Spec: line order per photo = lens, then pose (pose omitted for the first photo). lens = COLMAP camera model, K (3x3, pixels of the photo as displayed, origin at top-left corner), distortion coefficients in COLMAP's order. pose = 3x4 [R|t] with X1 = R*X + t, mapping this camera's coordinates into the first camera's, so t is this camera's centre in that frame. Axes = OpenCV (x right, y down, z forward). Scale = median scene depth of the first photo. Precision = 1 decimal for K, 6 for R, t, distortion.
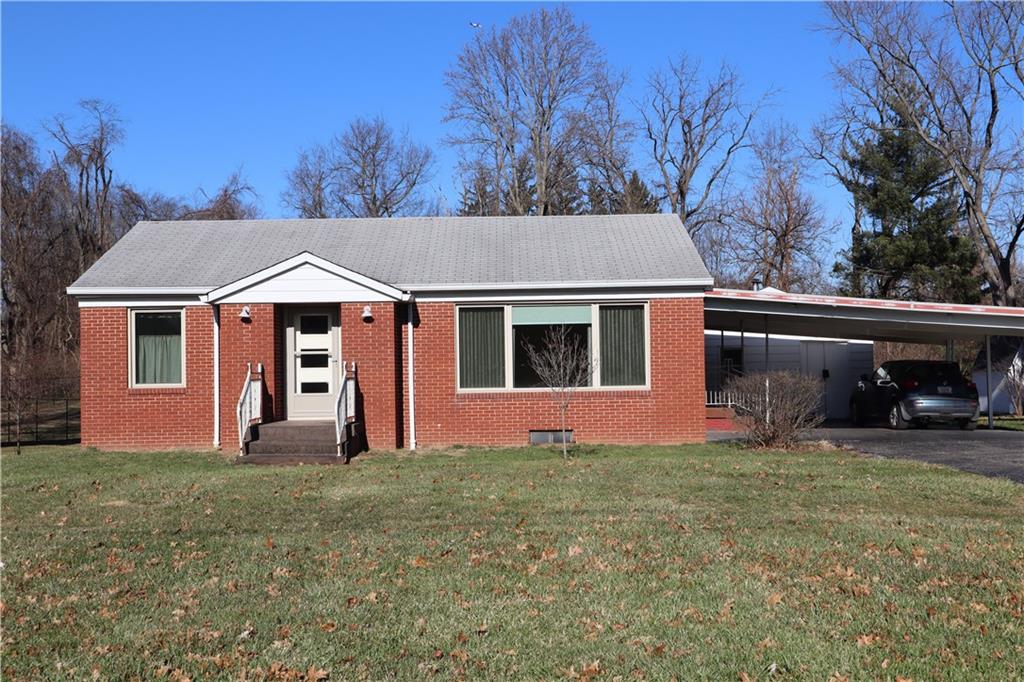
lens RADIAL K [[1197.7, 0, 516.8], [0, 1197.7, 342.7], [0, 0, 1]] dist [0.011547, 0.000000]
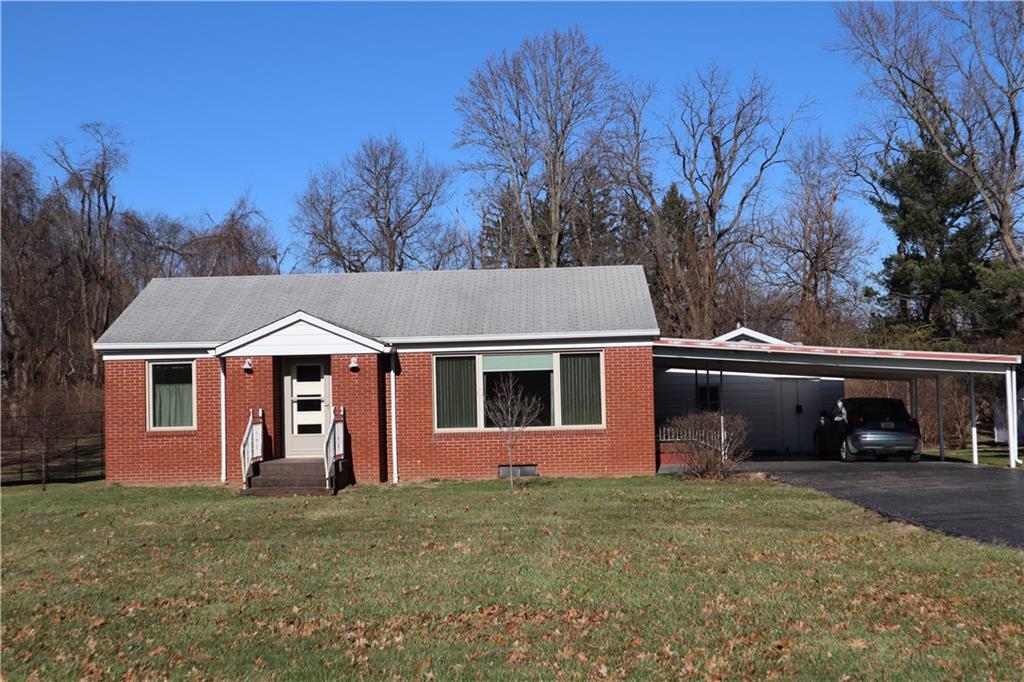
lens RADIAL K [[1352.5, 0, 515.2], [0, 1352.5, 341.1], [0, 0, 1]] dist [0.022812, 0.000000]
pose [[0.999361, -0.010451, -0.034167, 0.070414], [0.009818, 0.999778, -0.018635, -0.019780], [0.034354, 0.018288, 0.999242, -0.274117]]
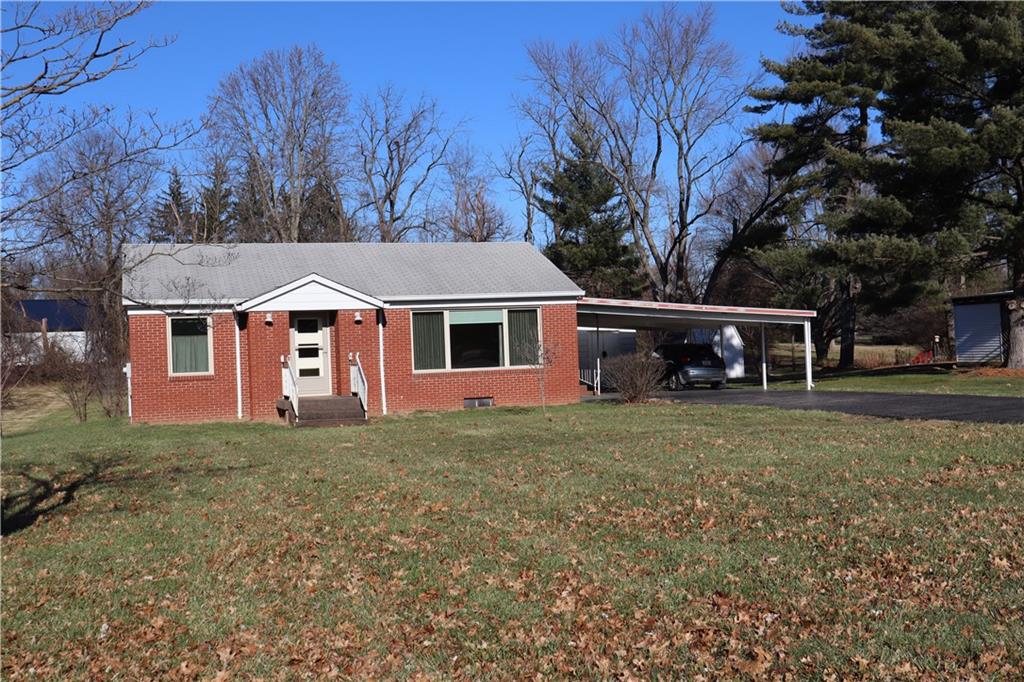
lens RADIAL K [[1109.2, 0, 513.4], [0, 1109.2, 336.9], [0, 0, 1]] dist [-0.011256, 0.000000]
pose [[0.950592, -0.016912, 0.309982, -0.337326], [0.014505, 0.999844, 0.010069, -0.011964], [-0.310104, -0.005075, 0.950689, -0.264980]]
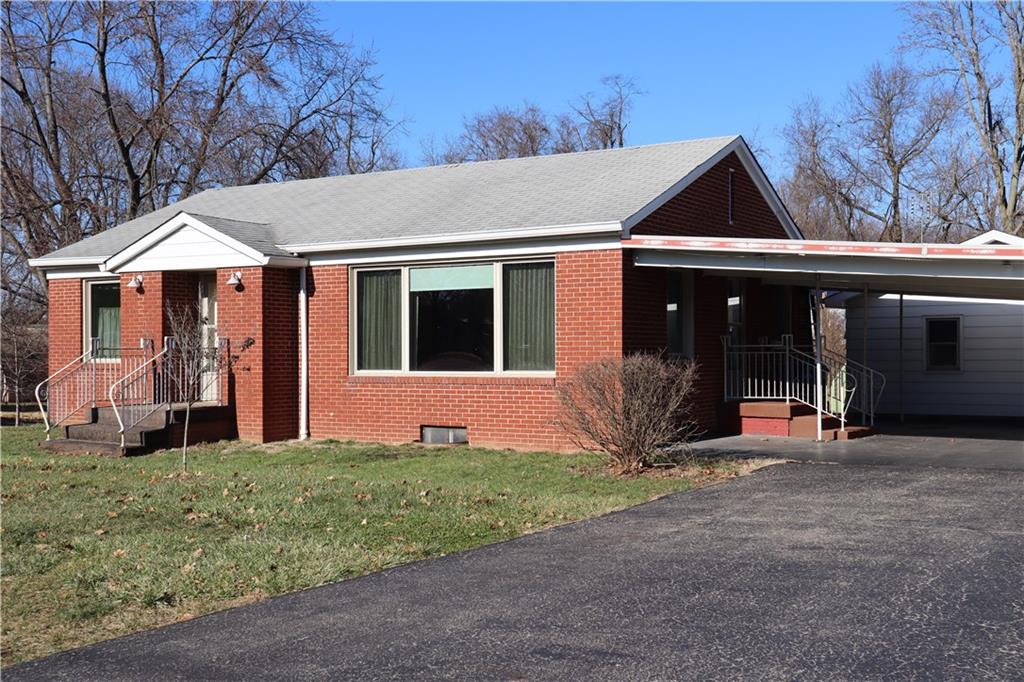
lens RADIAL K [[1197.7, 0, 509.5], [0, 1197.7, 344.3], [0, 0, 1]] dist [0.011547, 0.000000]
pose [[0.846827, 0.008760, -0.531797, 0.474983], [0.005136, 0.999683, 0.024646, 0.000976], [0.531844, -0.023602, 0.846513, 0.362563]]
